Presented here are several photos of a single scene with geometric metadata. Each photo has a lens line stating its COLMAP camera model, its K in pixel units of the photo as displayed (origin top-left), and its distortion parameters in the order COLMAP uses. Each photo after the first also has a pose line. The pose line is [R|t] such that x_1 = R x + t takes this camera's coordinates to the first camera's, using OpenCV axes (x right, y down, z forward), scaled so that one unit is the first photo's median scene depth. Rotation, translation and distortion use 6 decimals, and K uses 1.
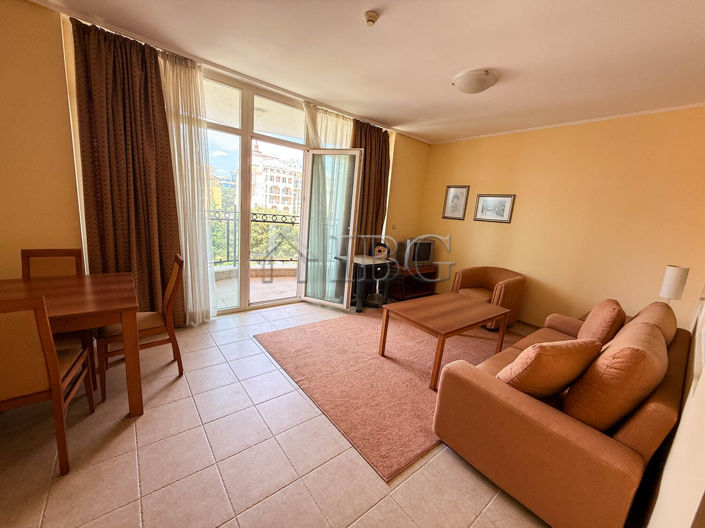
lens RADIAL K [[281.7, 0, 349.7], [0, 281.7, 264.3], [0, 0, 1]] dist [-0.000073, -0.000113]
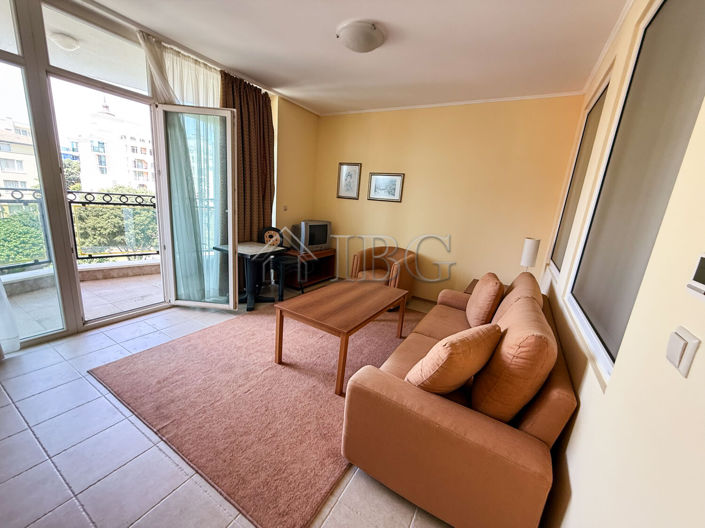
lens RADIAL K [[281.7, 0, 349.7], [0, 281.7, 264.3], [0, 0, 1]] dist [-0.000073, -0.000113]
pose [[0.937235, -0.086438, 0.337816, 0.043318], [0.063049, 0.994829, 0.079629, -0.019627], [-0.342952, -0.053332, 0.937838, 0.123686]]
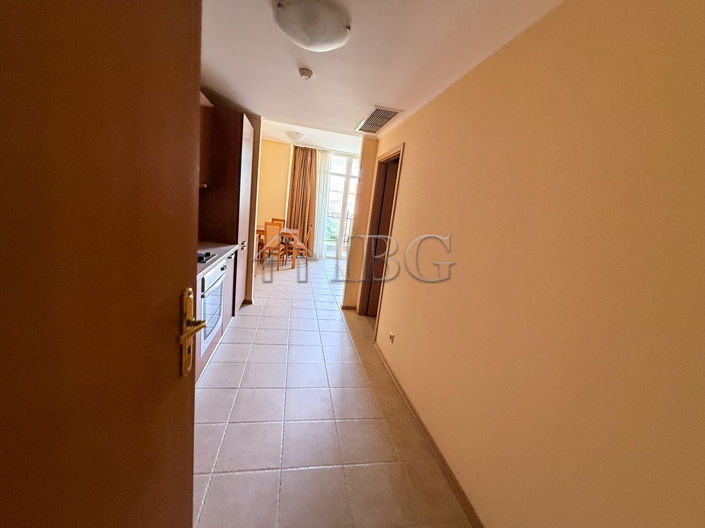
lens RADIAL K [[281.7, 0, 349.7], [0, 281.7, 264.3], [0, 0, 1]] dist [-0.000073, -0.000113]
pose [[0.889926, 0.117287, -0.440767, 0.639710], [-0.139931, 0.989977, -0.019096, 0.232112], [0.434110, 0.078671, 0.897418, -0.834432]]
